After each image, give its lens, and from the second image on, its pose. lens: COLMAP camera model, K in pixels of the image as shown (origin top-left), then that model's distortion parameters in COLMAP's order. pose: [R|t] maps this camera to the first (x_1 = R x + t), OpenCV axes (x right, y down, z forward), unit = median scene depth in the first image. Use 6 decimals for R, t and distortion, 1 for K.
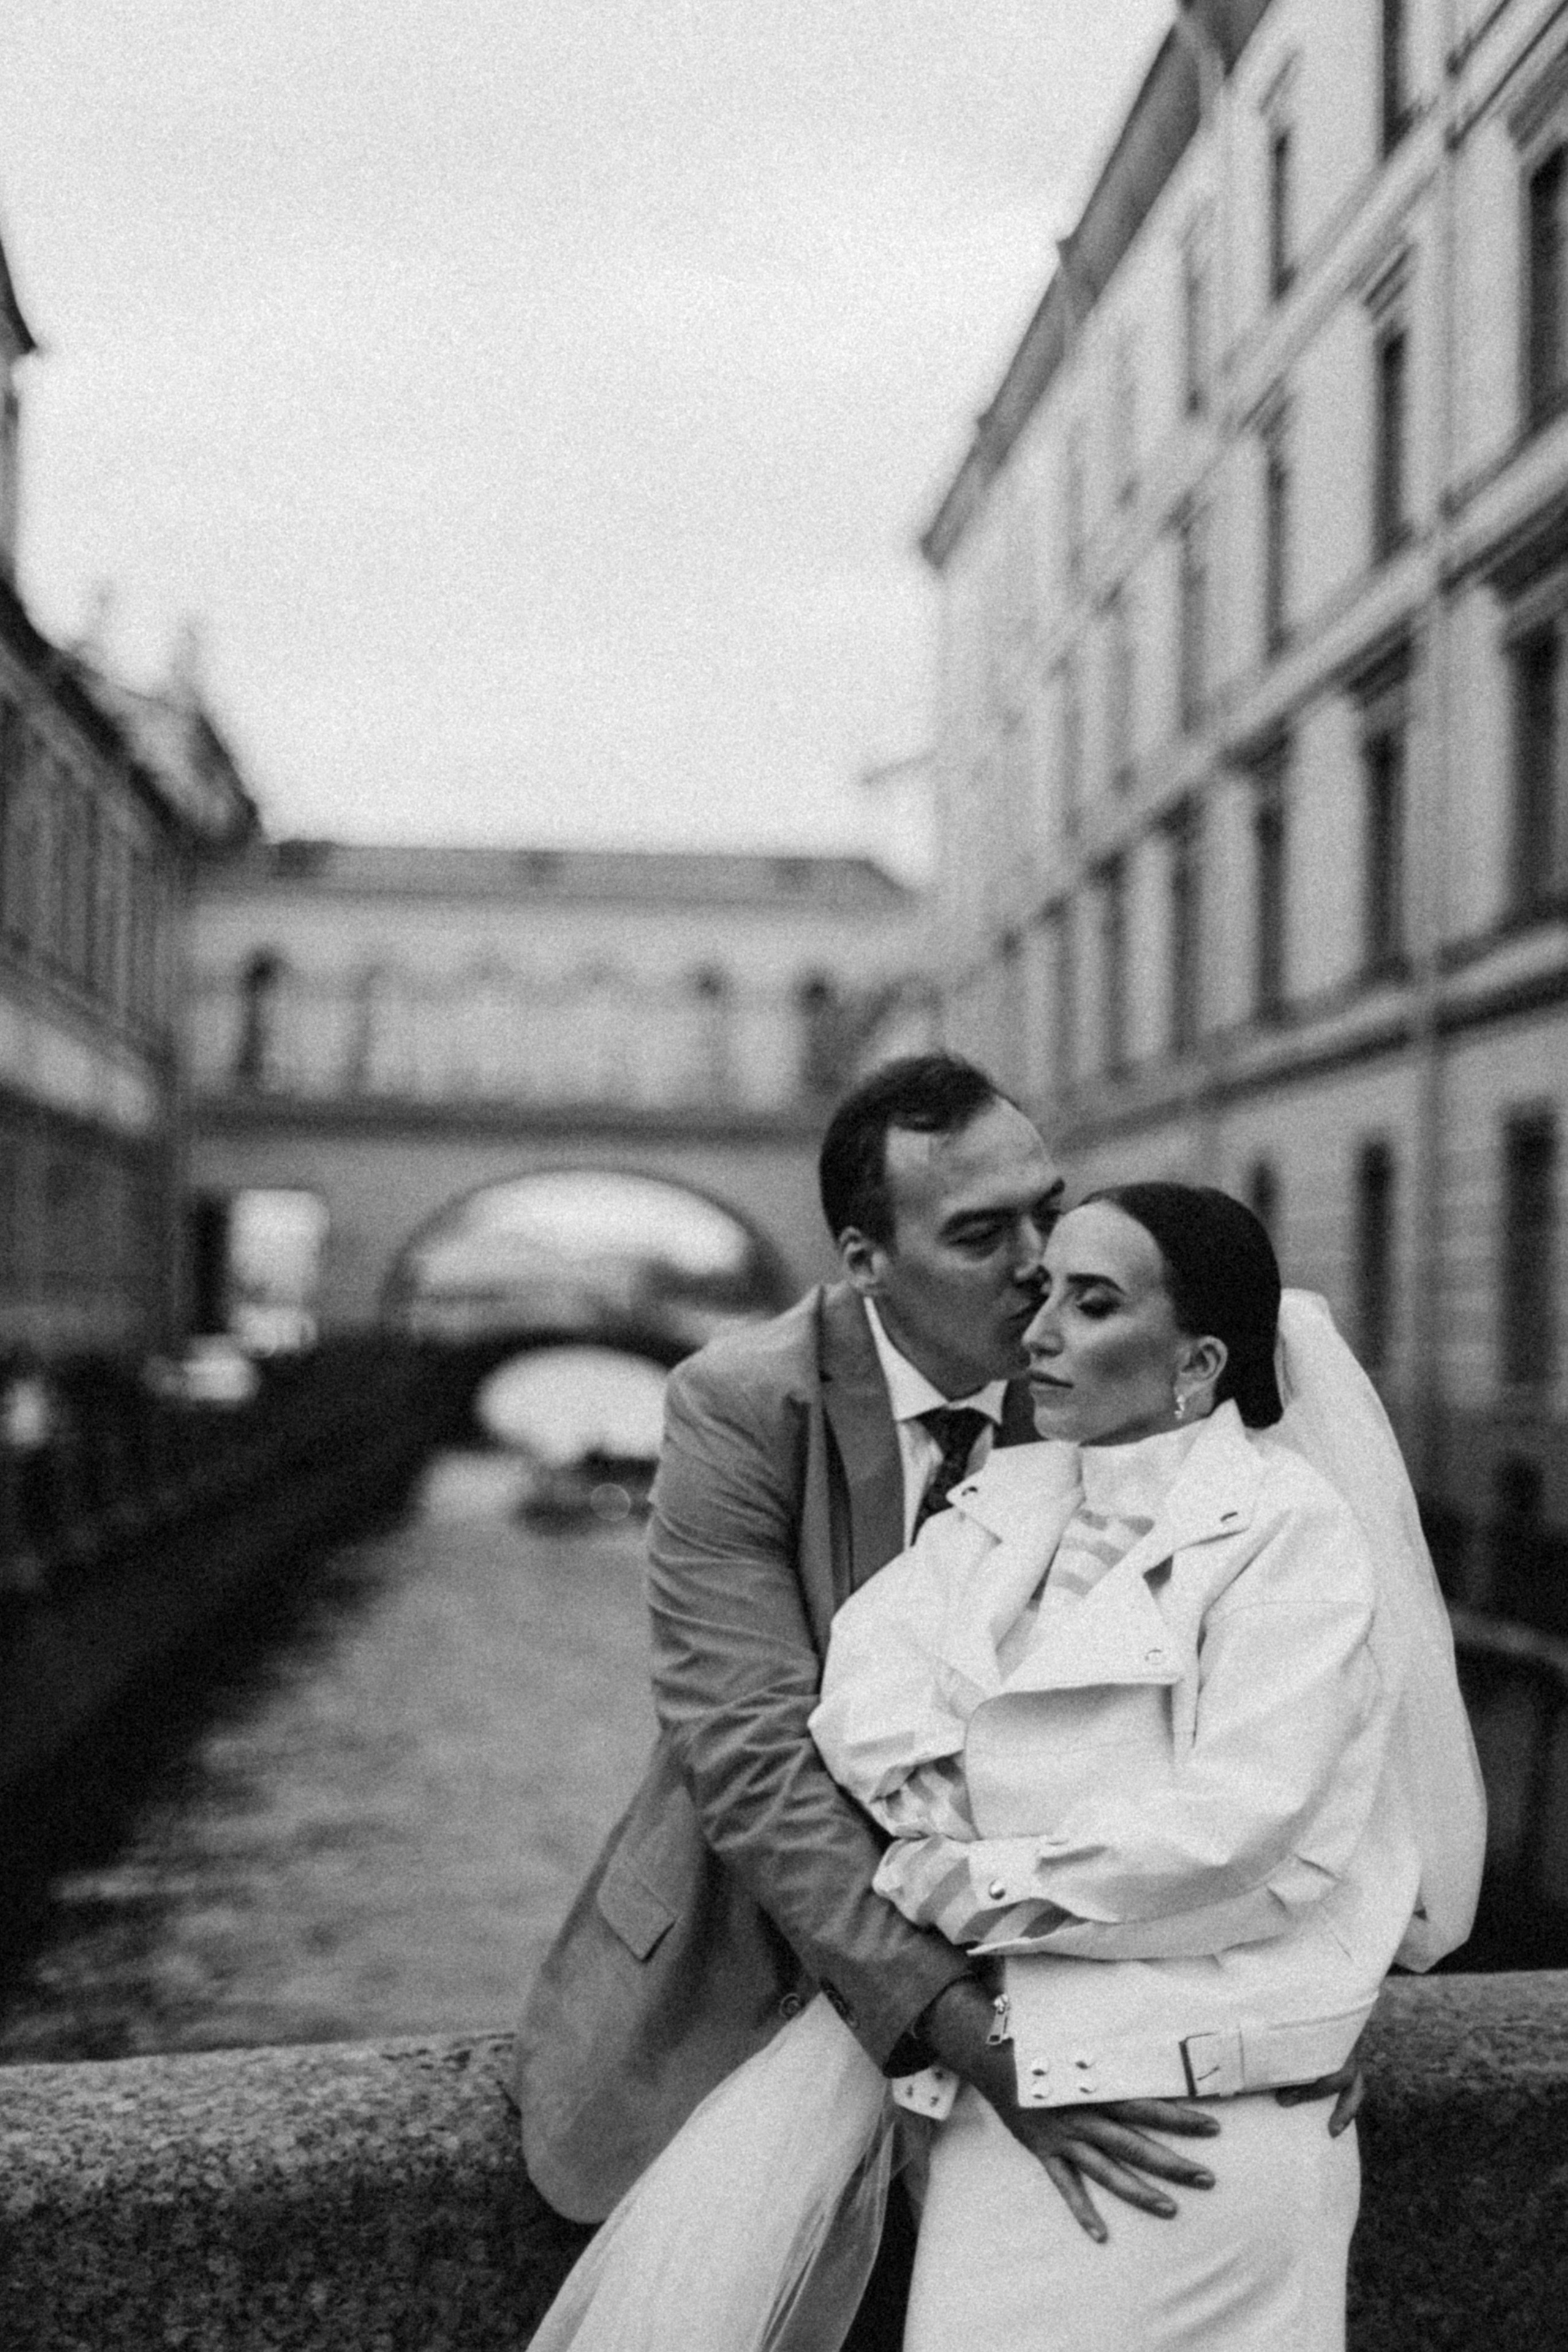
lens RADIAL K [[3191.1, 0, 835.2], [0, 3191.1, 1174.4], [0, 0, 1]] dist [-0.012953, 0.032456]
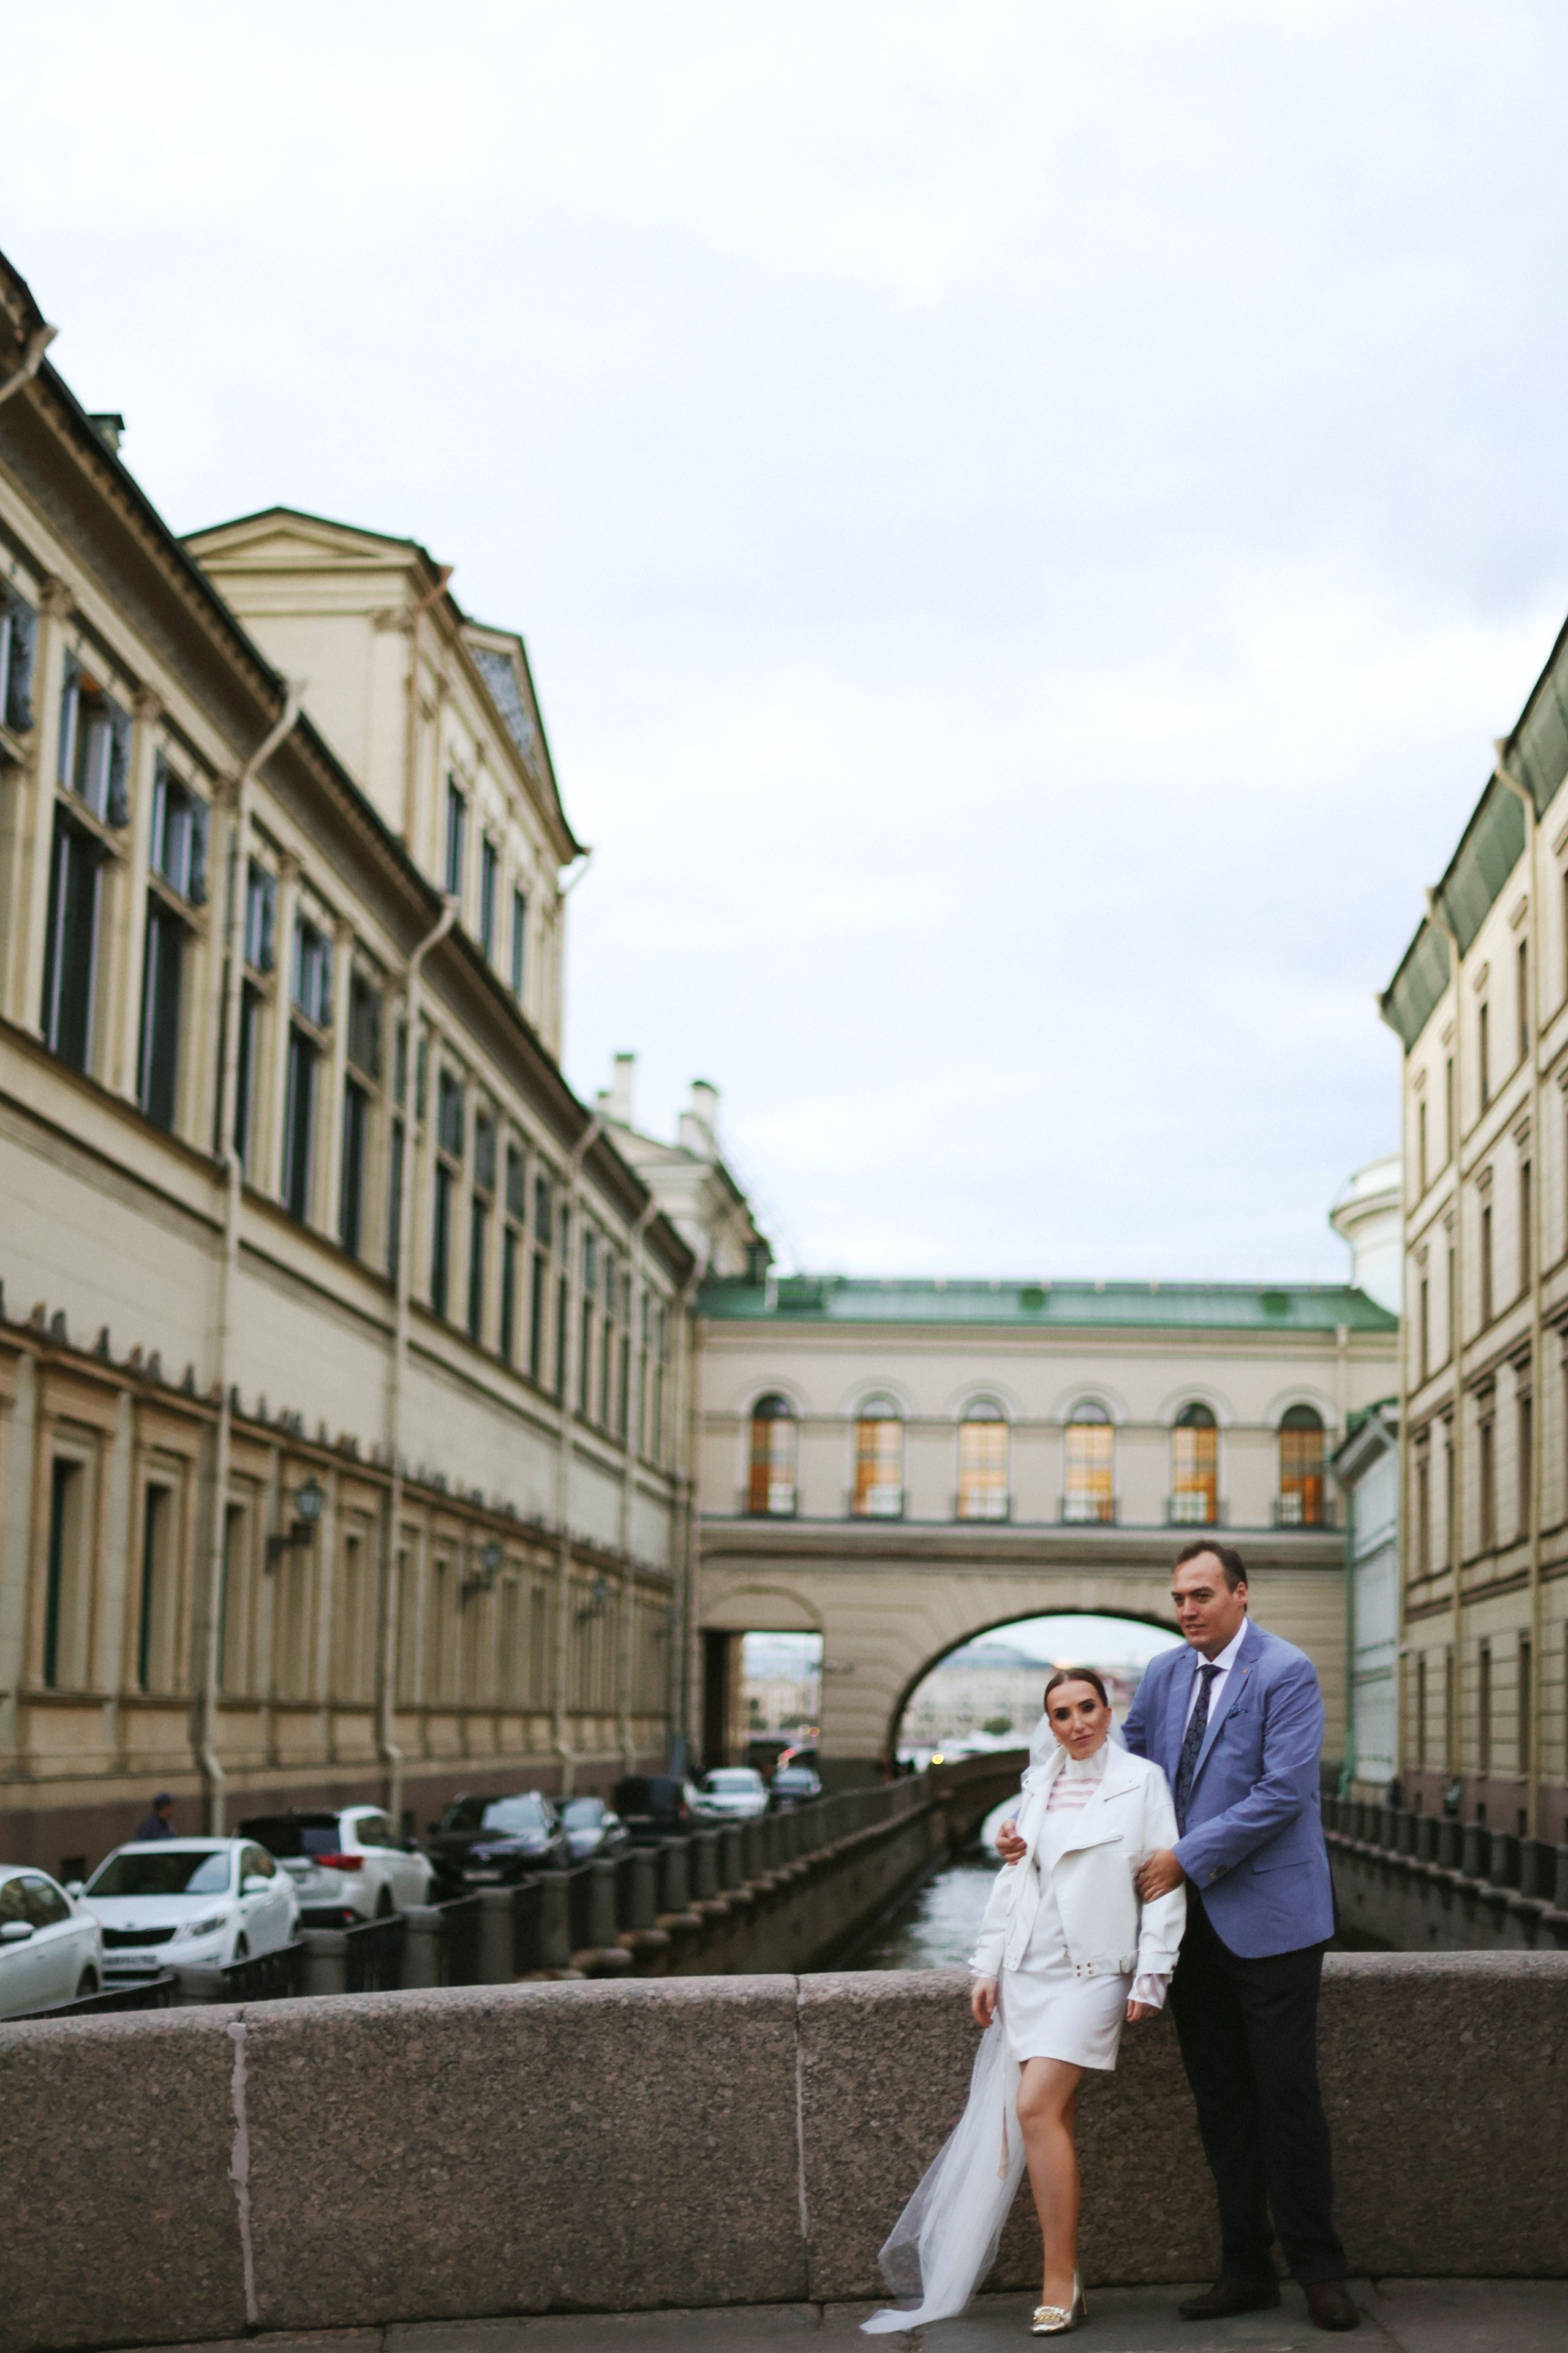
lens RADIAL K [[3192.2, 0, 835.2], [0, 3192.2, 1174.9], [0, 0, 1]] dist [-0.012953, 0.032456]
pose [[0.988252, -0.019866, -0.151534, 0.015709], [-0.000285, 0.991274, -0.131814, -0.006219], [0.152831, 0.130308, 0.979624, -0.202767]]
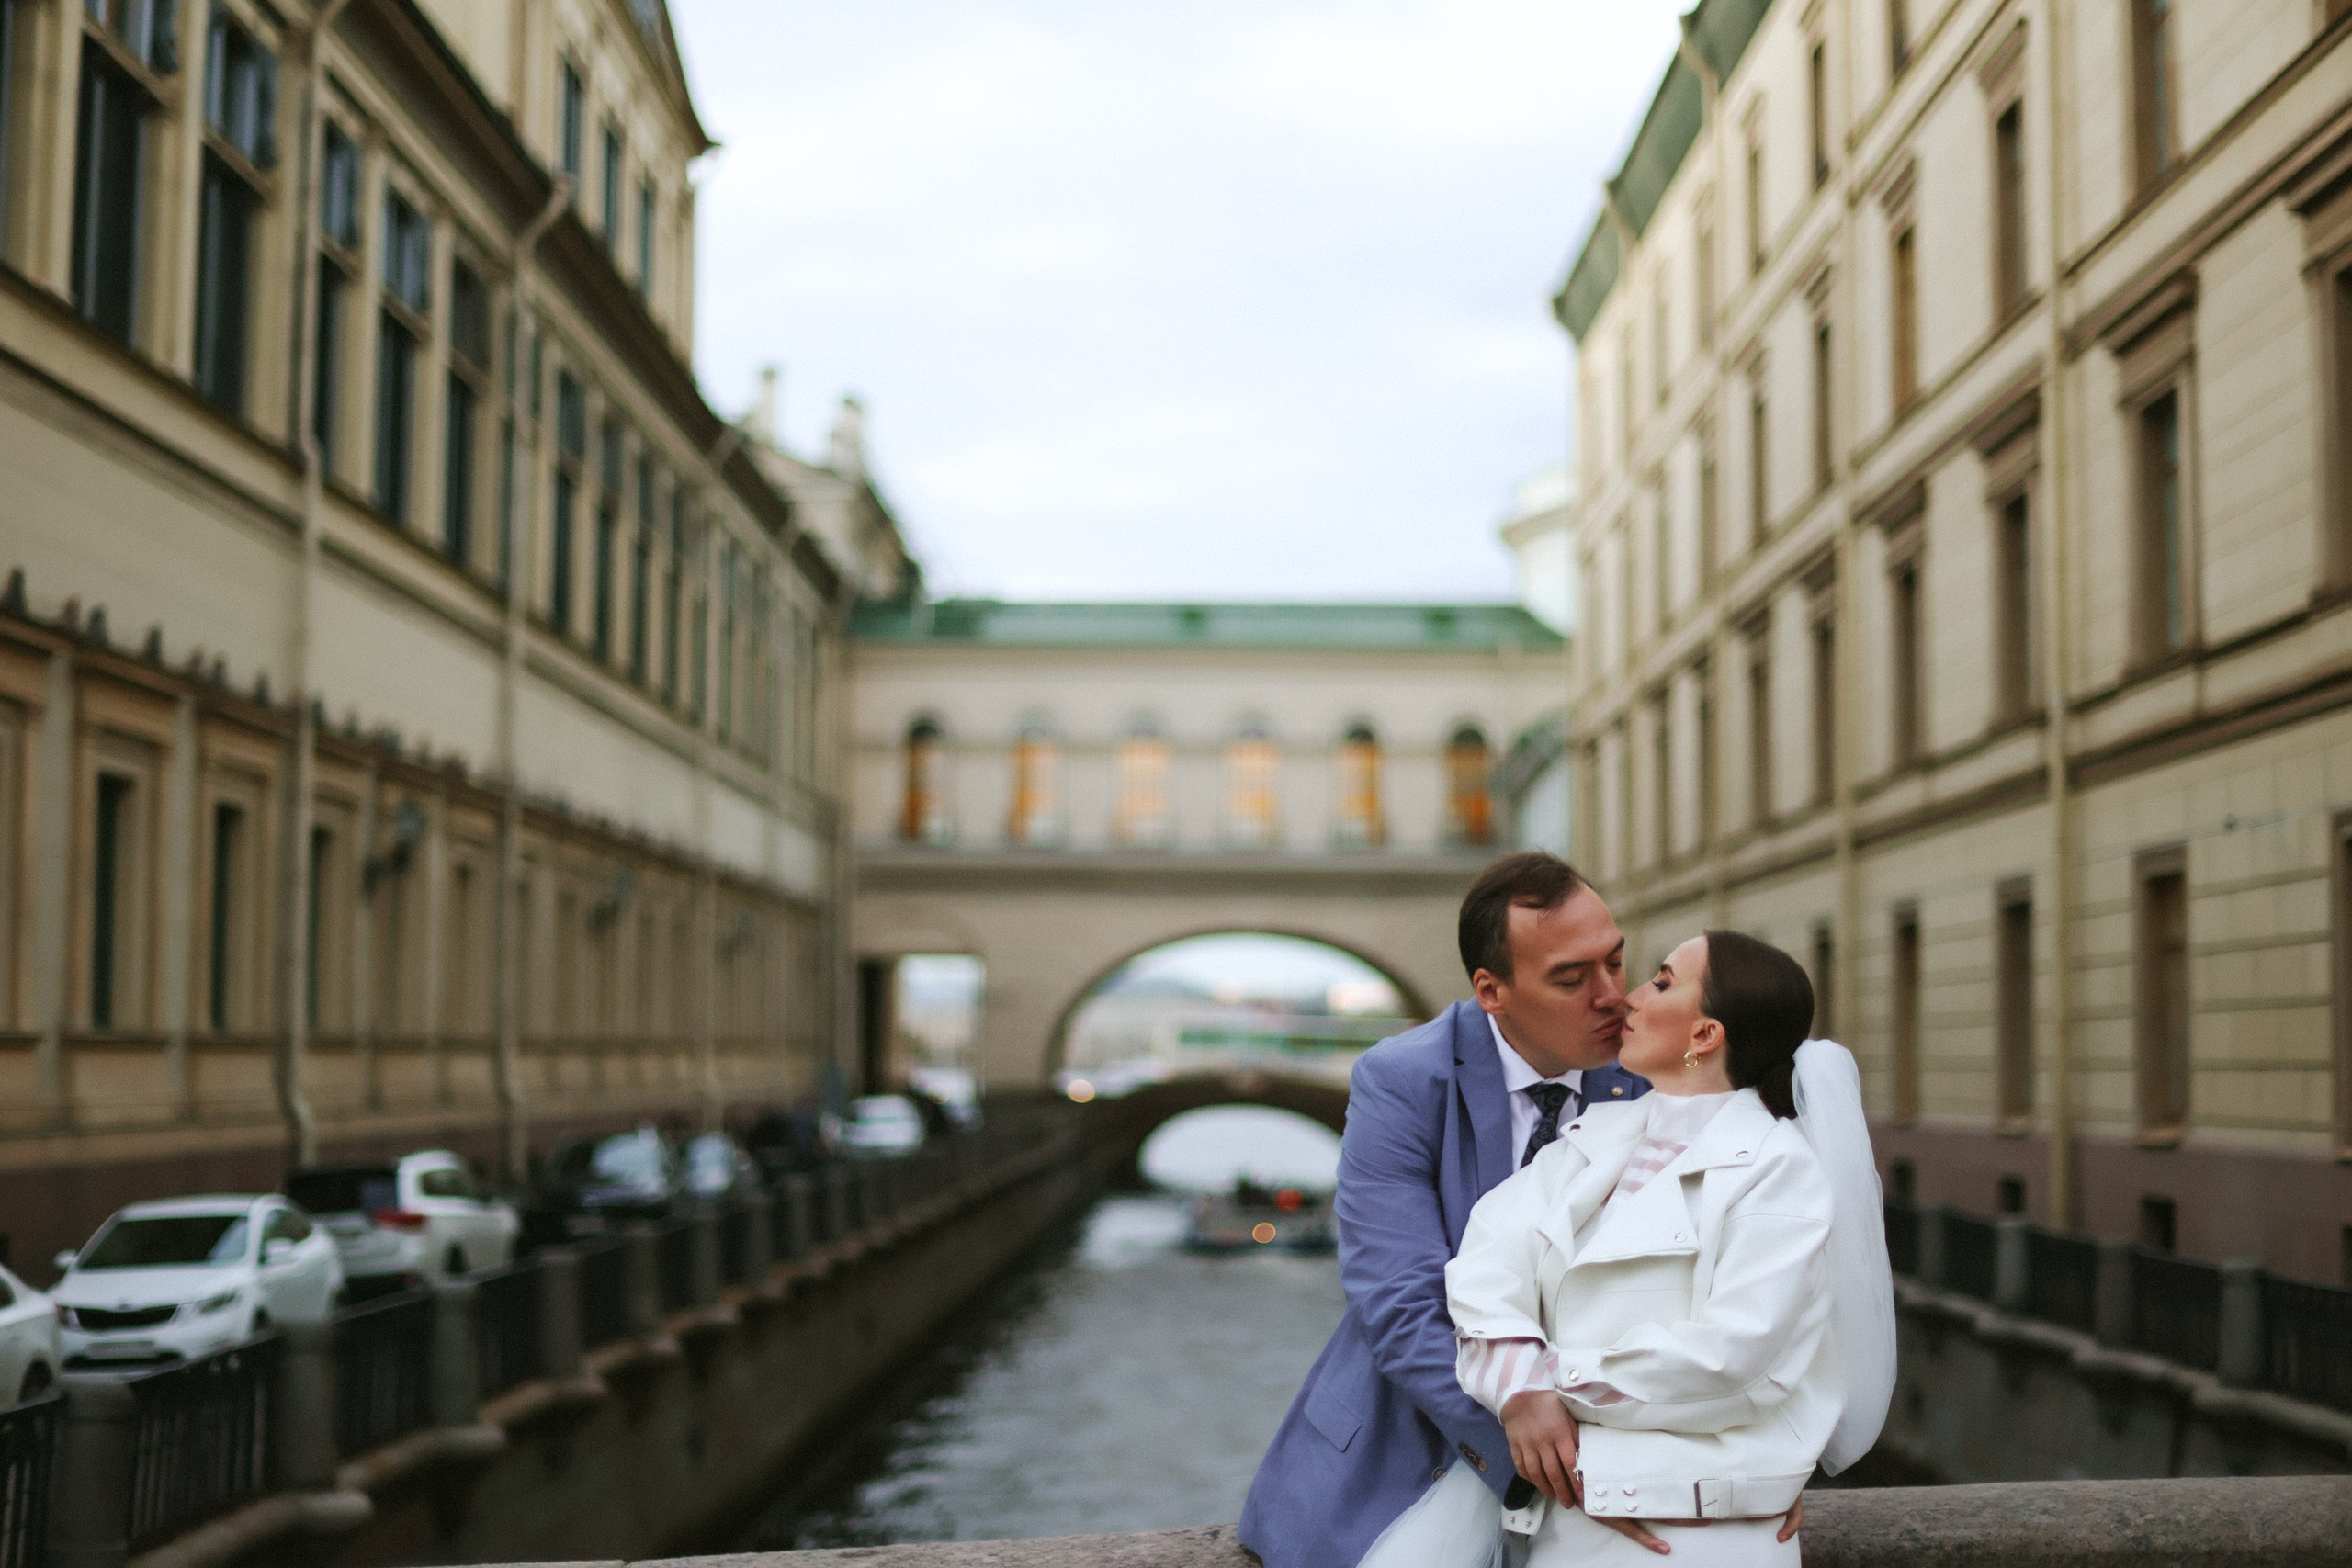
lens RADIAL K [[3190.8, 0, 1176.0], [0, 3190.8, 784.0], [0, 0, 1]] dist [-0.012953, 0.032456]
pose [[0.995091, -0.018354, -0.097251, 0.001148], [0.014004, 0.998879, -0.045223, 0.000141], [0.097972, 0.043639, 0.994232, -0.041157]]
